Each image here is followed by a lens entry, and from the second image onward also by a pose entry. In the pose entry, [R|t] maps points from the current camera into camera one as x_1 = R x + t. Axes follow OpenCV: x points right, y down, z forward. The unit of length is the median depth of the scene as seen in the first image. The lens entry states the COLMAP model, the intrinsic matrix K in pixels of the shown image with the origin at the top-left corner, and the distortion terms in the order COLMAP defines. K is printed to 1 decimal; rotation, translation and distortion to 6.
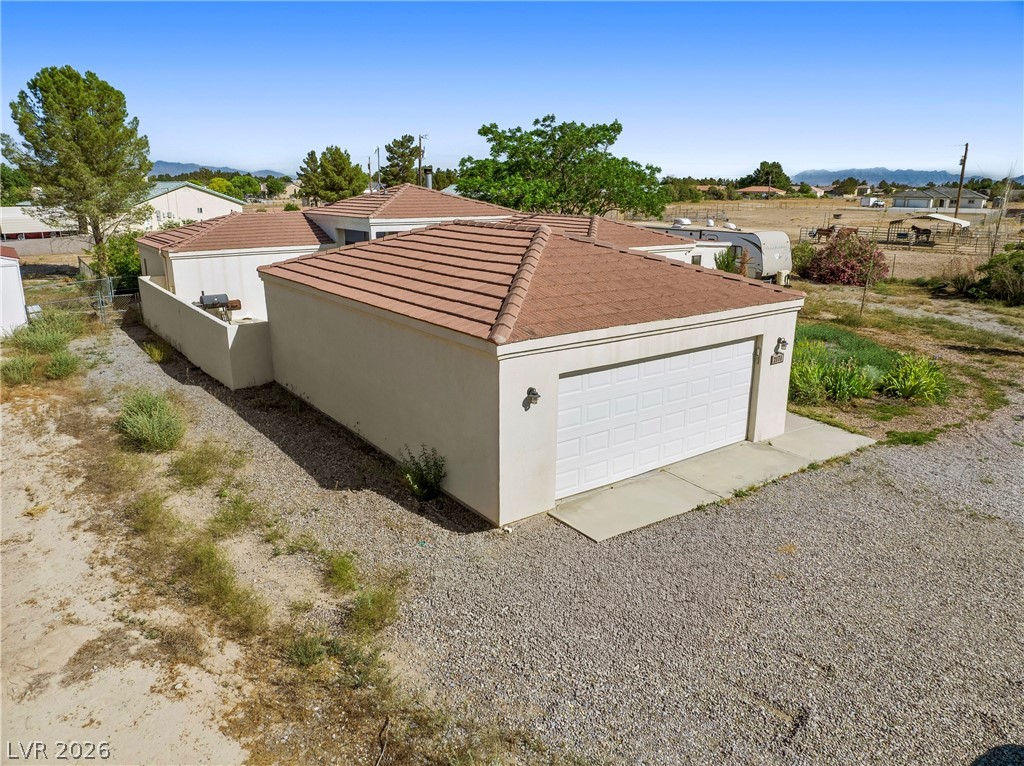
lens RADIAL K [[717.4, 0, 514.6], [0, 717.4, 380.5], [0, 0, 1]] dist [-0.037178, -0.000604]
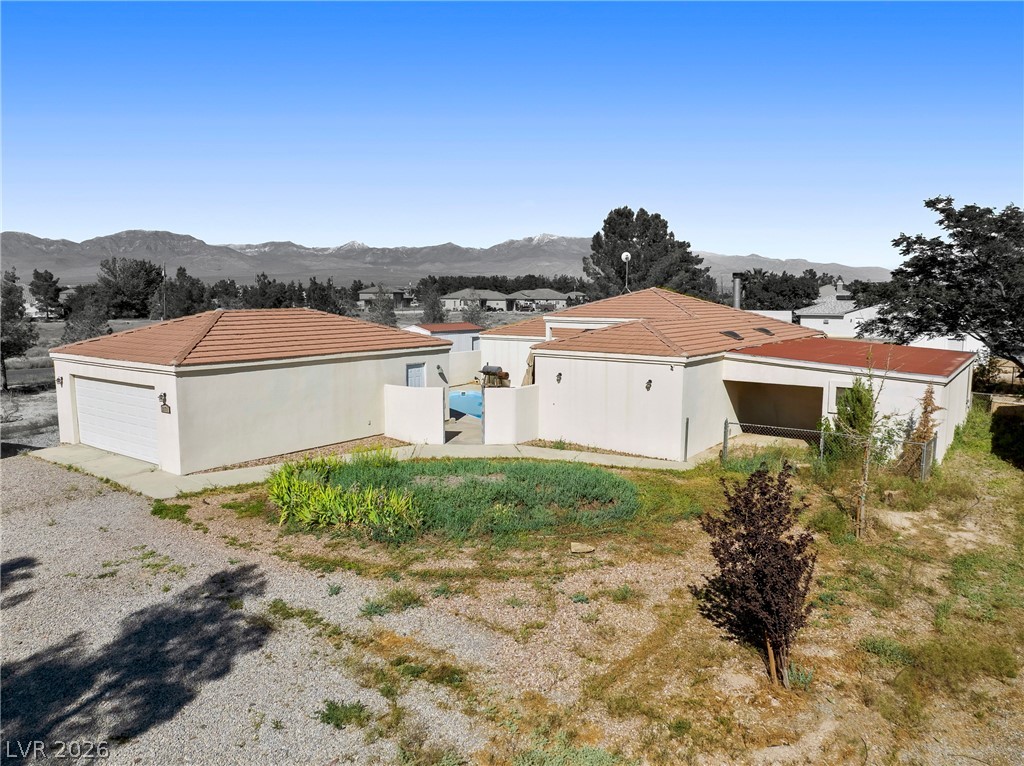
lens RADIAL K [[720.7, 0, 512.0], [0, 720.7, 383.0], [0, 0, 1]] dist [-0.040884, 0.000254]
pose [[0.307882, 0.113867, -0.944586, 1.779211], [-0.252855, 0.966902, 0.034141, -0.282067], [0.917209, 0.228332, 0.326483, 1.127758]]
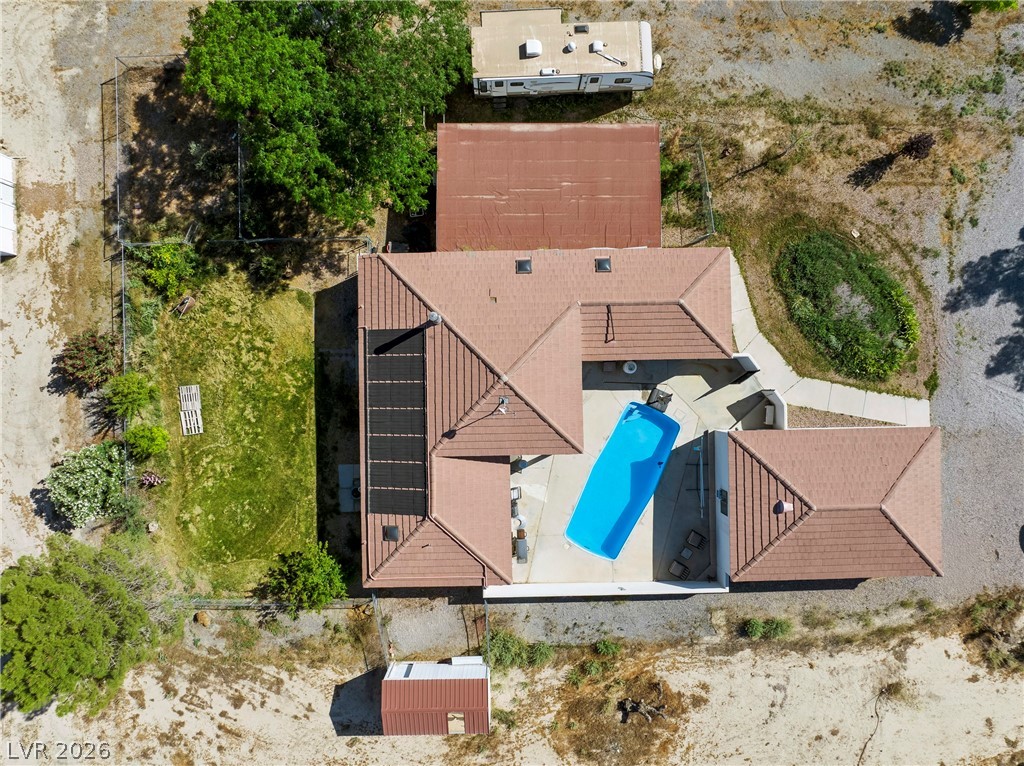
lens RADIAL K [[717.4, 0, 514.6], [0, 717.4, 380.5], [0, 0, 1]] dist [-0.037178, -0.000604]
pose [[0.574527, -0.818446, 0.007996, -0.341206], [0.213850, 0.159533, 0.963752, -2.867332], [-0.790055, -0.551992, 0.266681, 1.596905]]
